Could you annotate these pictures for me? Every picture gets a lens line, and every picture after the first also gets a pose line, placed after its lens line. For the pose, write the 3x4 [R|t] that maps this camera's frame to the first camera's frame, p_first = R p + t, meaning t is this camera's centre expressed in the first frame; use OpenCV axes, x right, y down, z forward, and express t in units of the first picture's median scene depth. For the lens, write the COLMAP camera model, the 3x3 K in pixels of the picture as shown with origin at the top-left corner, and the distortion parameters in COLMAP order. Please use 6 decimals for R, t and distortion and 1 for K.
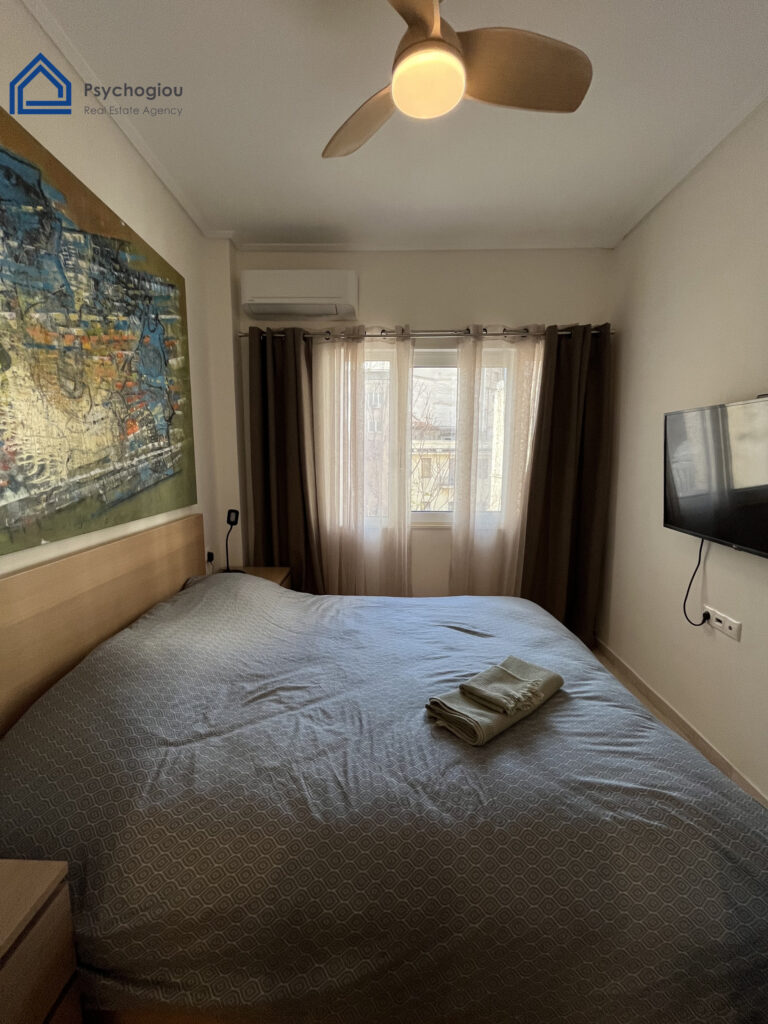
lens RADIAL K [[416.1, 0, 381.7], [0, 416.1, 513.6], [0, 0, 1]] dist [0.001556, -0.000056]
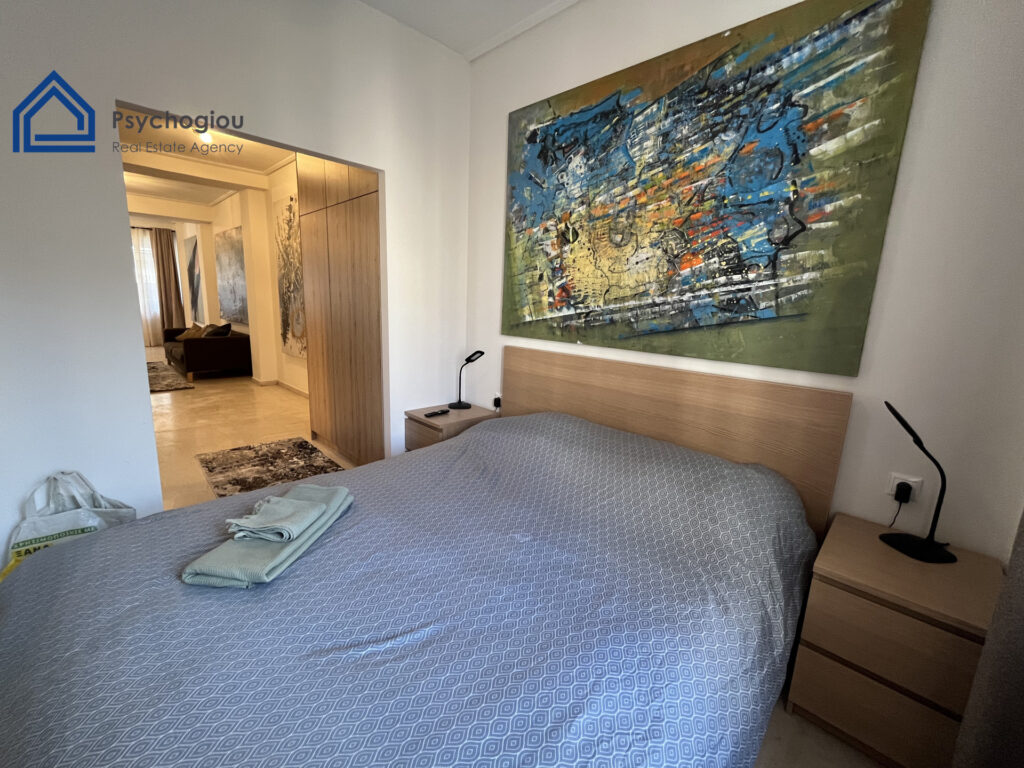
lens RADIAL K [[416.1, 0, 508.9], [0, 416.1, 382.9], [0, 0, 1]] dist [0.001556, -0.000056]
pose [[-0.700983, 0.101568, -0.705909, 0.463068], [-0.143472, 0.949488, 0.279086, -0.163677], [0.698598, 0.296913, -0.651002, 1.575509]]
